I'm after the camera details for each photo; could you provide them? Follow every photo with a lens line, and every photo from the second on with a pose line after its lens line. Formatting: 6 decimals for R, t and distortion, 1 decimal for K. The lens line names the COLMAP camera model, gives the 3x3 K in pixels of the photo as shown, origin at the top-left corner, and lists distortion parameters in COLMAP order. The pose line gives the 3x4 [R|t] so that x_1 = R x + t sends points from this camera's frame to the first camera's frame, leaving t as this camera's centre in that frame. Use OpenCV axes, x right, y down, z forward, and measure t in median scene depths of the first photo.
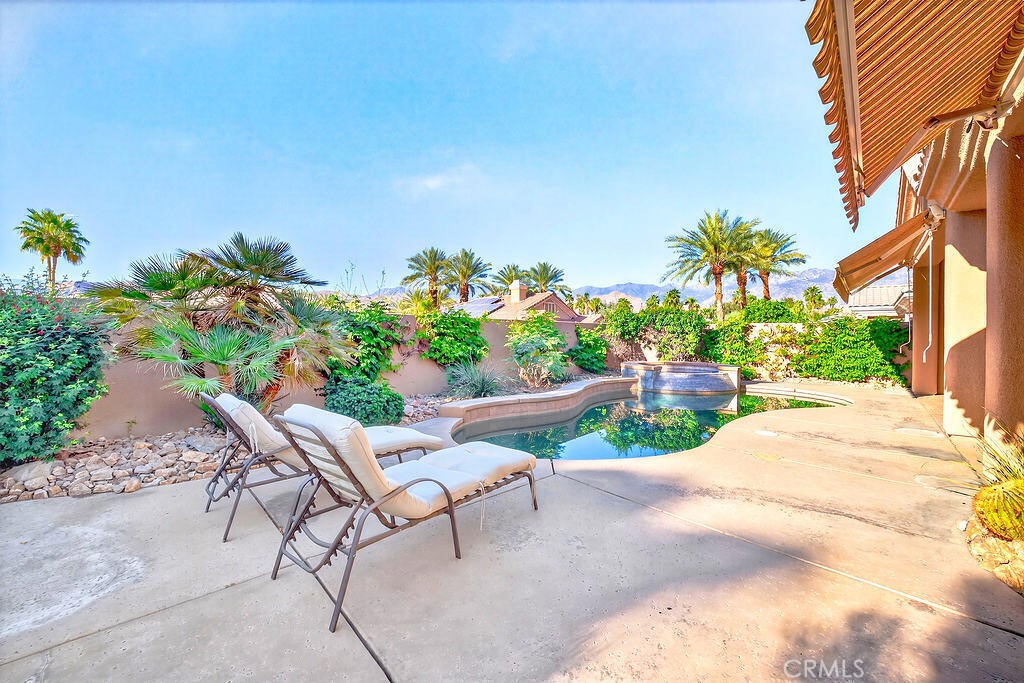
lens RADIAL K [[425.5, 0, 506.0], [0, 425.5, 327.8], [0, 0, 1]] dist [-0.001103, 0.000396]
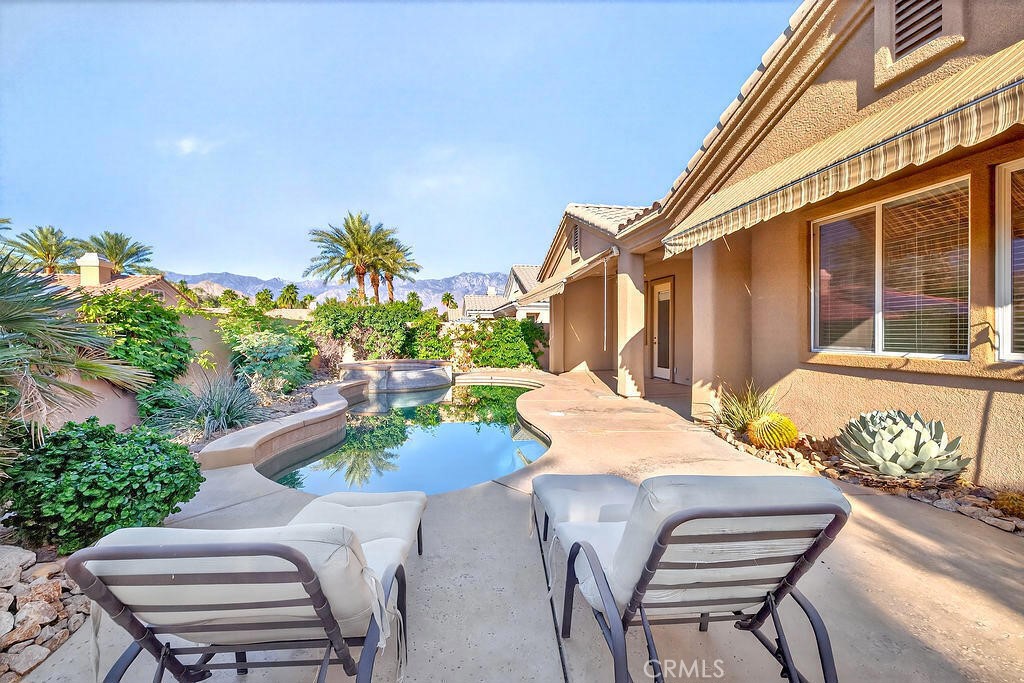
lens RADIAL K [[425.5, 0, 506.0], [0, 425.5, 327.8], [0, 0, 1]] dist [-0.001103, 0.000396]
pose [[0.640856, 0.004640, 0.767647, -0.179814], [-0.009105, 0.999957, 0.001557, 0.000576], [-0.767607, -0.007987, 0.640871, 0.145309]]
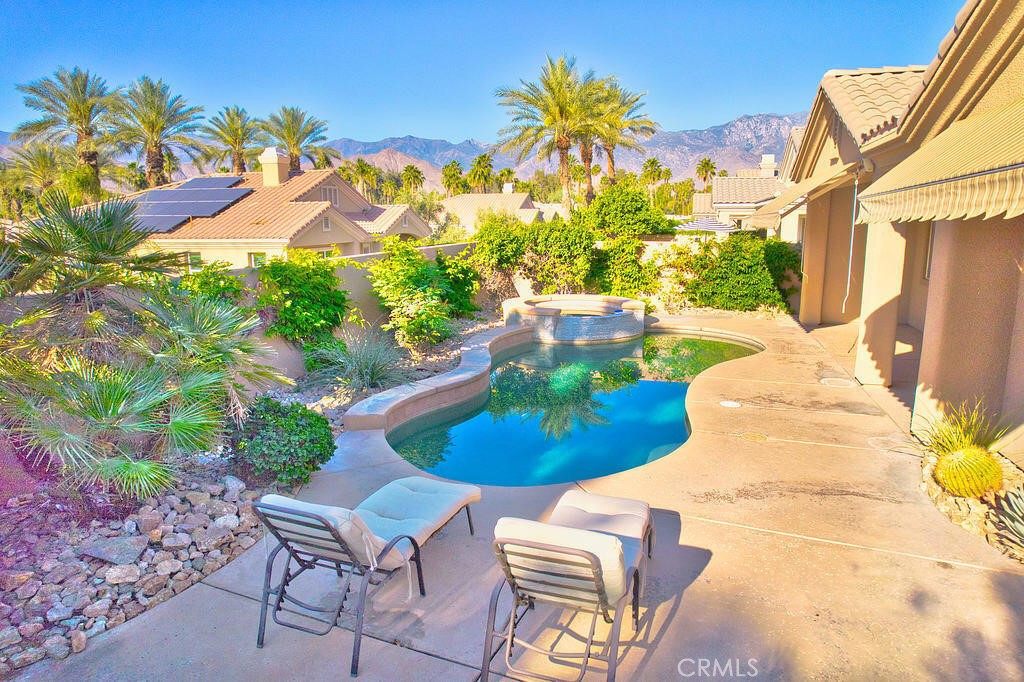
lens RADIAL K [[661.9, 0, 513.8], [0, 661.9, 320.0], [0, 0, 1]] dist [-0.045806, 0.000452]
pose [[0.904110, -0.074375, 0.420776, -0.182403], [0.000414, 0.984887, 0.173197, -0.081469], [-0.427299, -0.156415, 0.890477, -0.027927]]
